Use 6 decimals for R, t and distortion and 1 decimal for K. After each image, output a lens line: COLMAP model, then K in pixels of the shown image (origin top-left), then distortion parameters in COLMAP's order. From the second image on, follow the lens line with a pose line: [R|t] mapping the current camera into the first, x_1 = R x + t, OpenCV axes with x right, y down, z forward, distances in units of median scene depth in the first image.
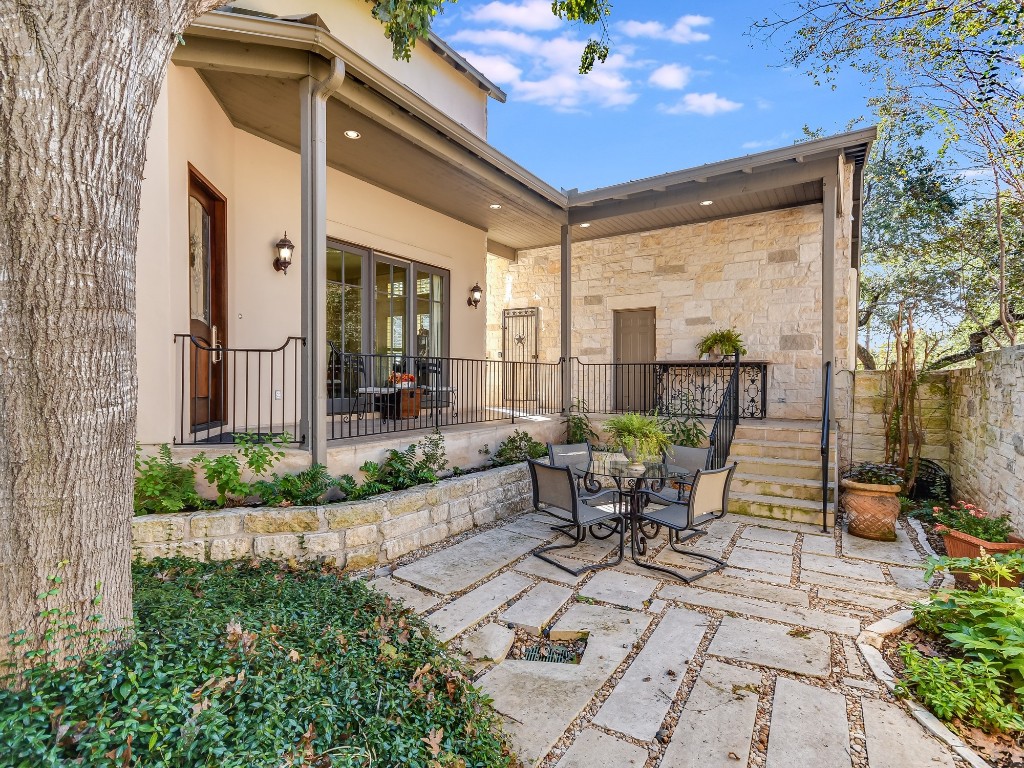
lens RADIAL K [[528.6, 0, 512.0], [0, 528.6, 384.0], [0, 0, 1]] dist [0.002499, 0.000782]
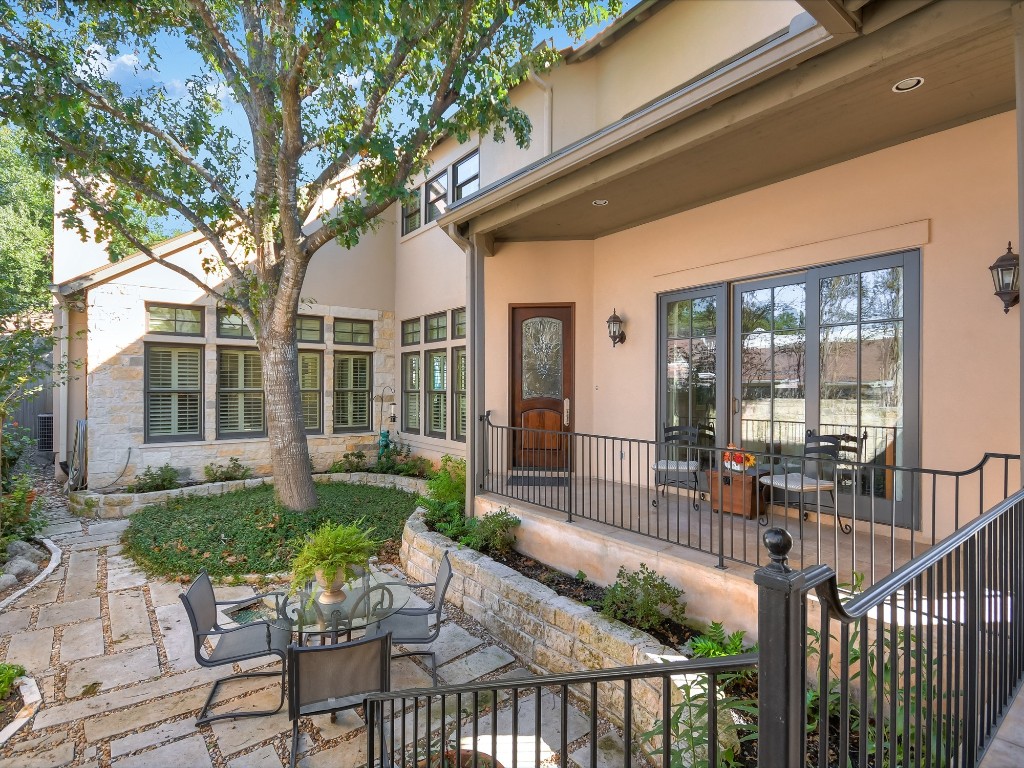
lens RADIAL K [[528.6, 0, 512.0], [0, 528.6, 384.0], [0, 0, 1]] dist [0.002499, 0.000782]
pose [[-0.373990, 0.007221, -0.927405, 1.347291], [0.000578, 0.999971, 0.007553, -0.274540], [0.927432, 0.002288, -0.373984, 2.423010]]
